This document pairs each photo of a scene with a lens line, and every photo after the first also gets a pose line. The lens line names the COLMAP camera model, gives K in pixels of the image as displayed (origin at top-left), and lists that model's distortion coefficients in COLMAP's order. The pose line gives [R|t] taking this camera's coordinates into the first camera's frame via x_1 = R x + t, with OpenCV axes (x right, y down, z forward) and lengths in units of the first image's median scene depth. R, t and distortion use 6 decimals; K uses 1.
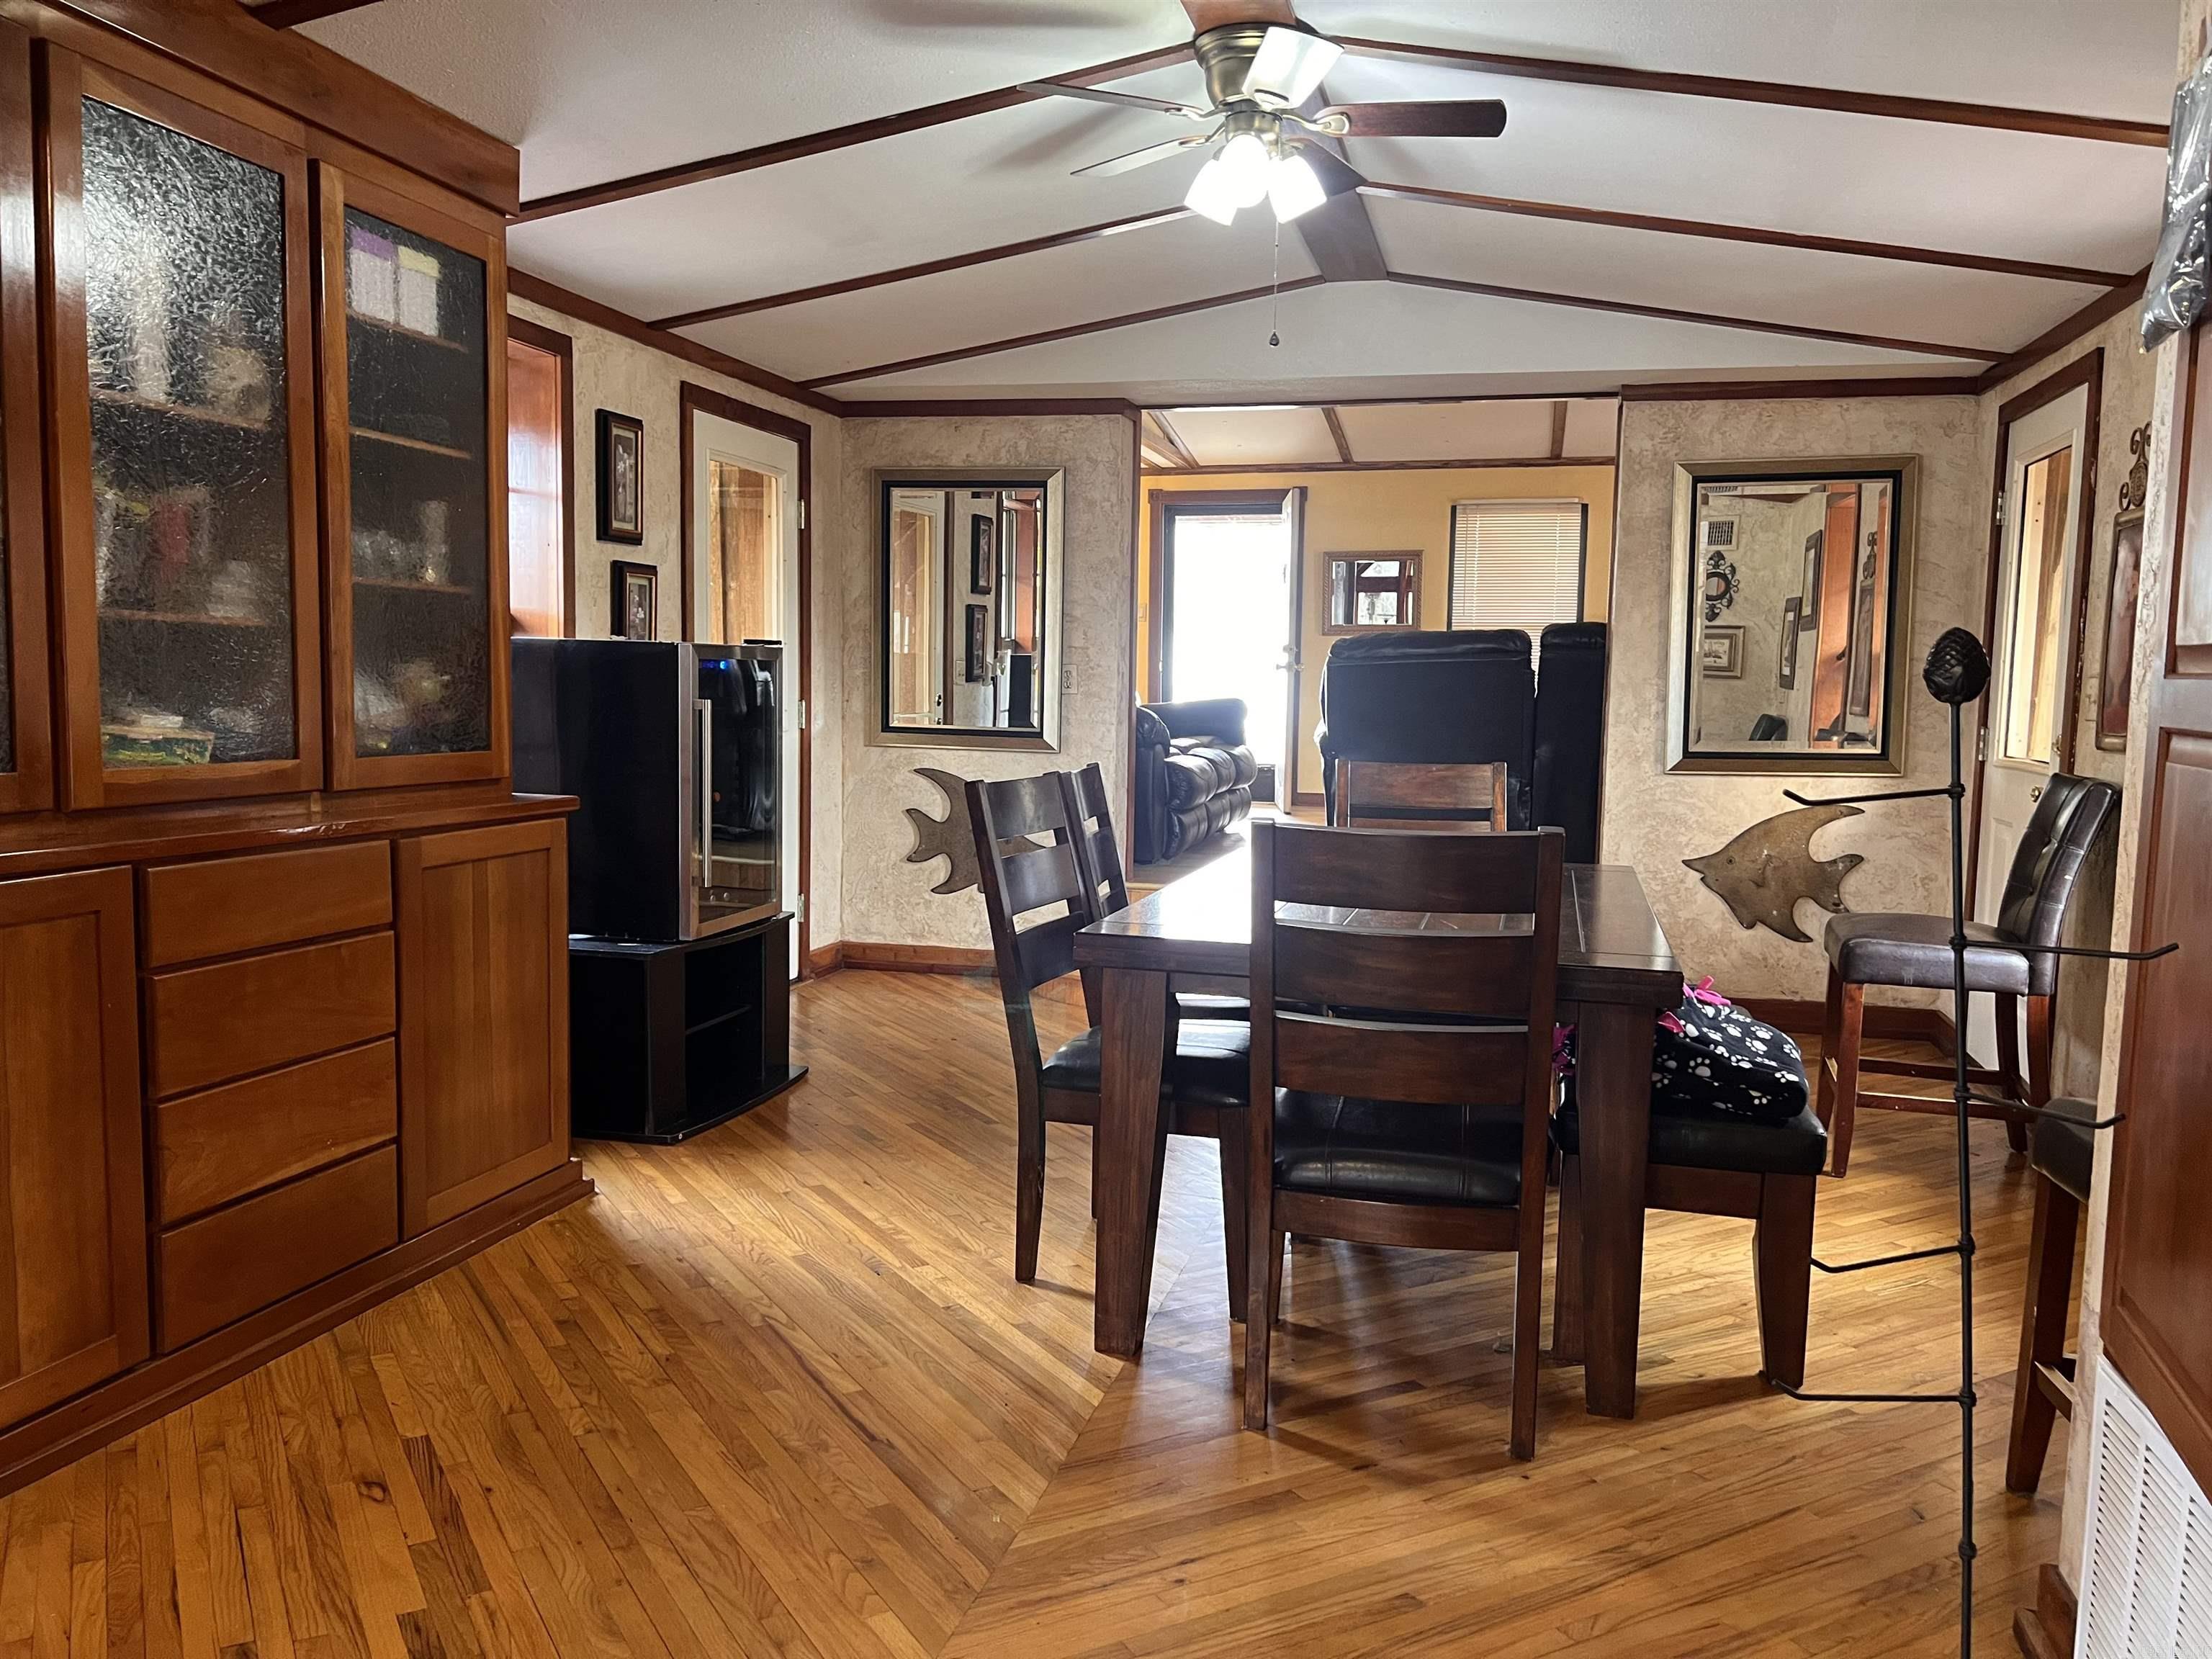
lens RADIAL K [[1687.8, 0, 1109.2], [0, 1687.8, 829.4], [0, 0, 1]] dist [0.079143, -0.082671]
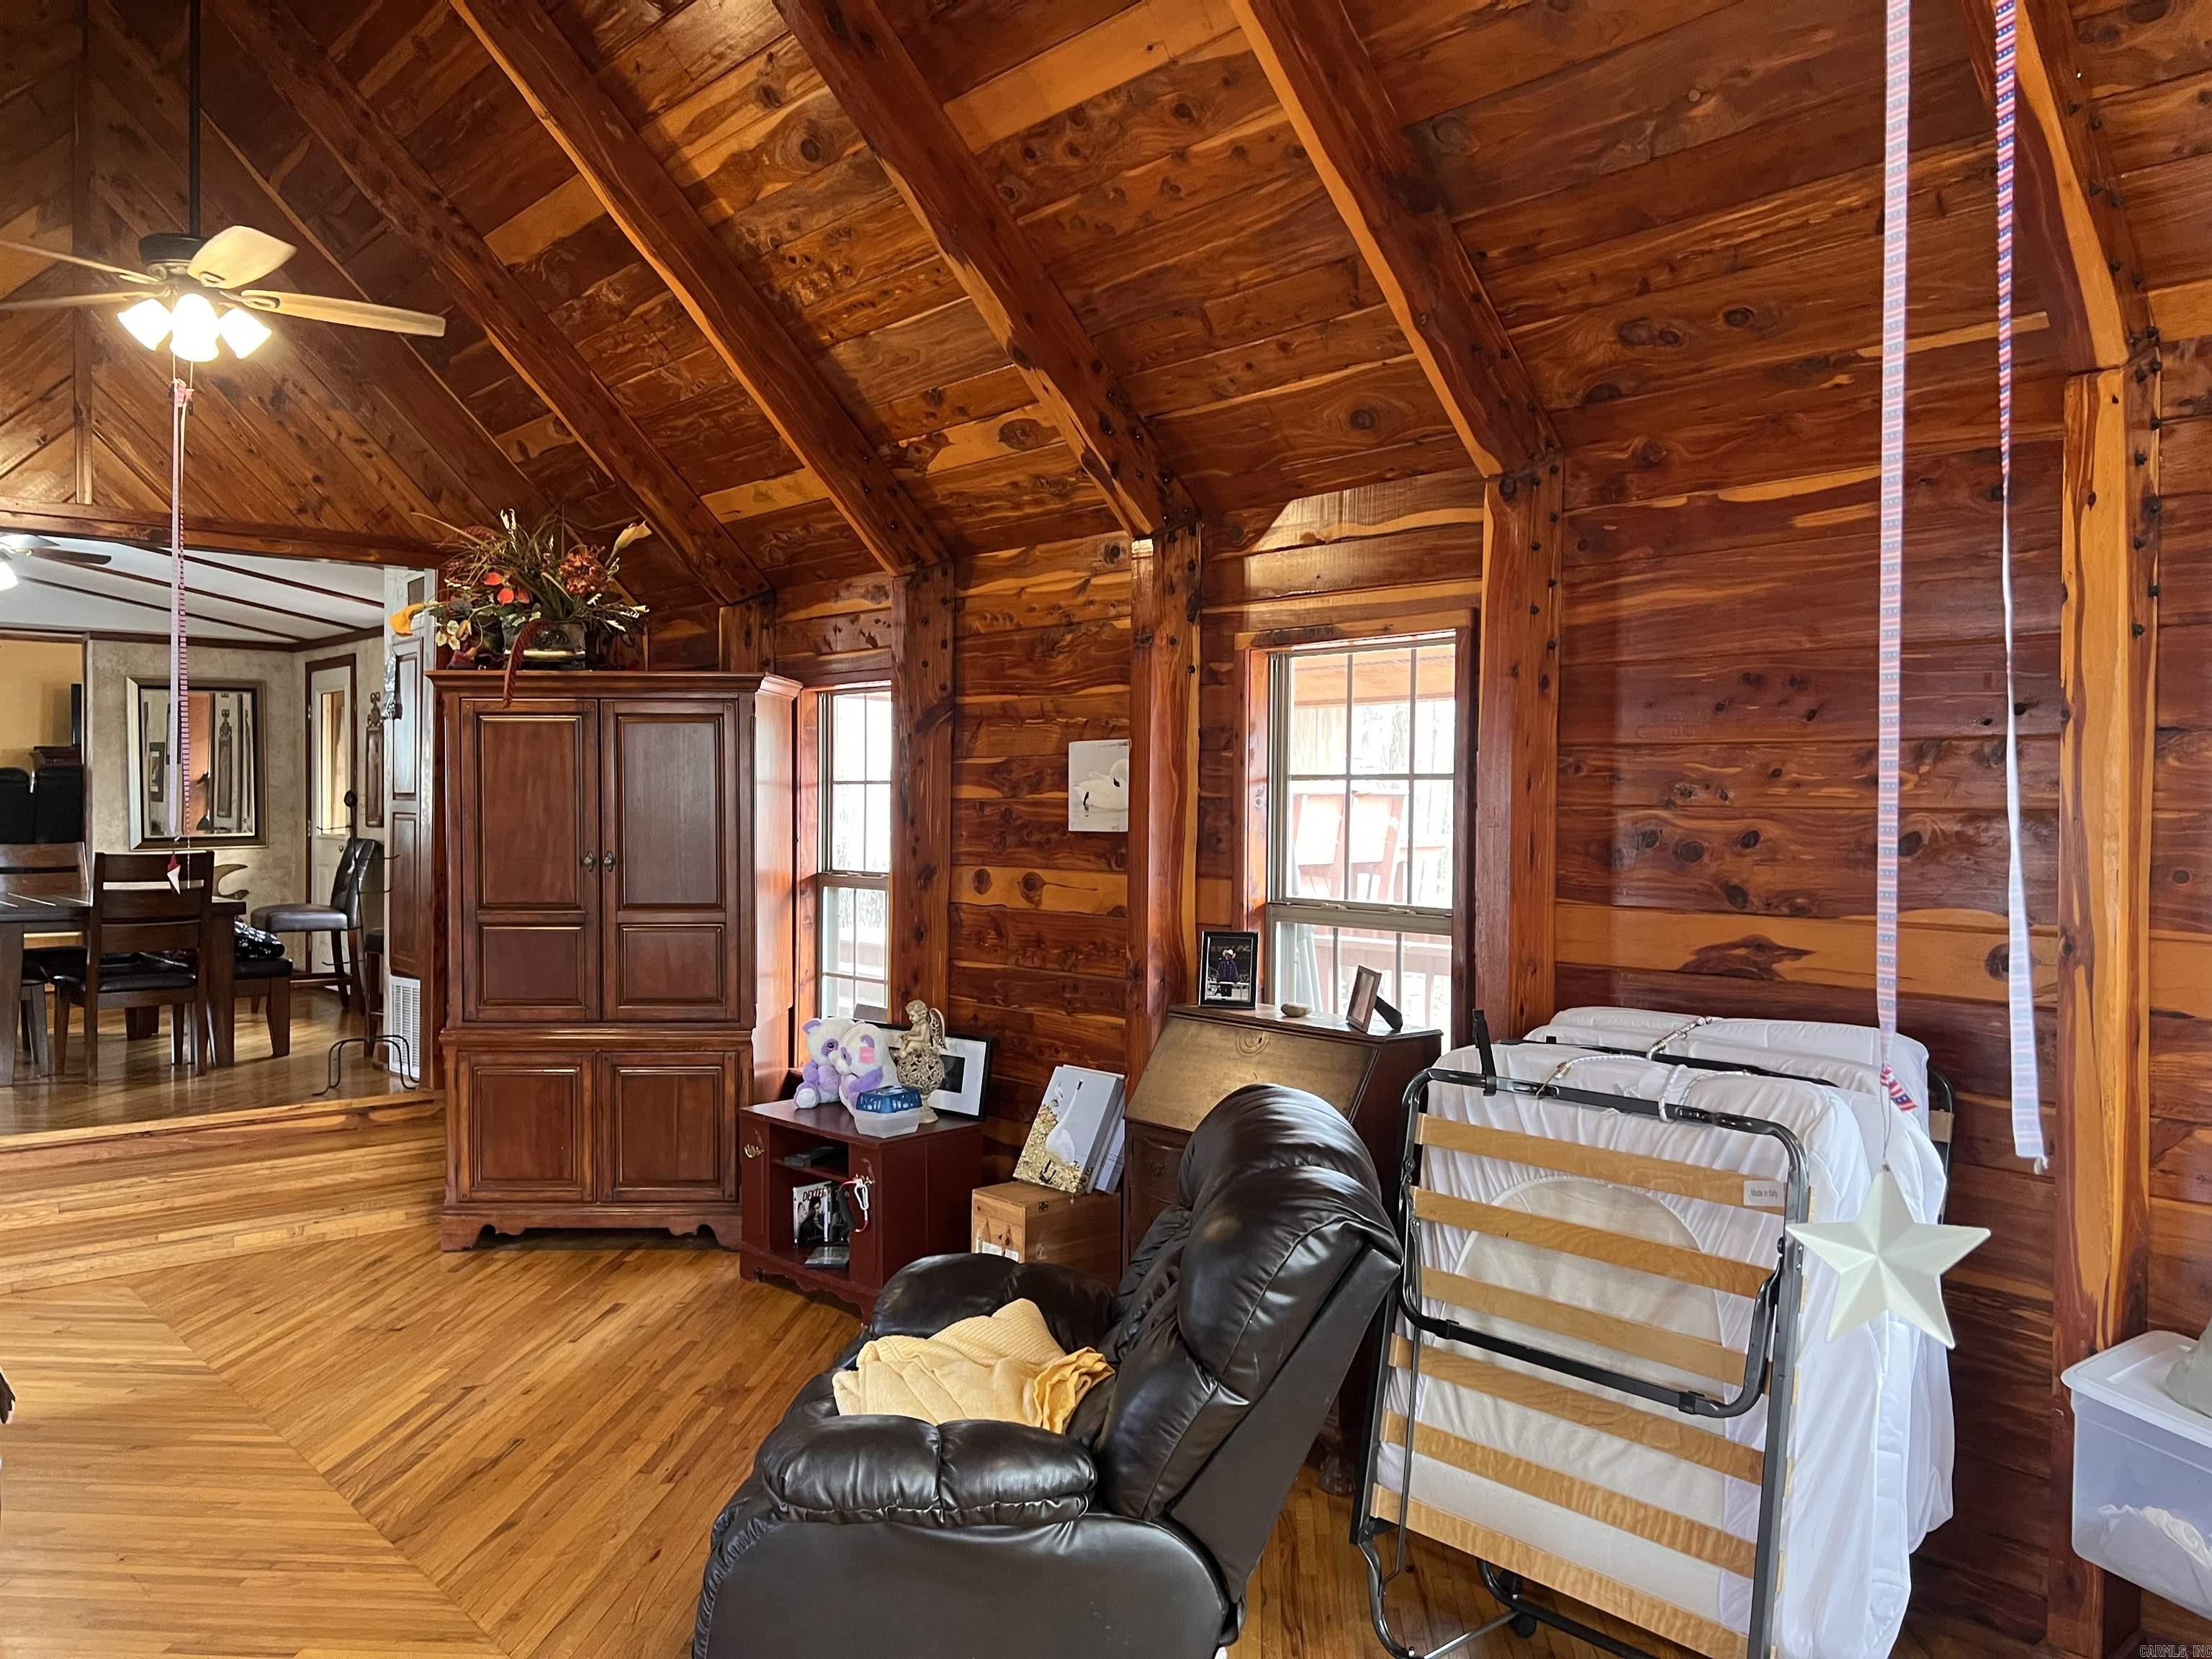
lens RADIAL K [[1687.8, 0, 1116.8], [0, 1687.8, 820.6], [0, 0, 1]] dist [0.079143, -0.082671]
pose [[0.579099, -0.025778, 0.814850, -0.609709], [0.080270, 0.996446, -0.025523, 0.072280], [-0.811296, 0.080188, 0.579110, -0.984618]]
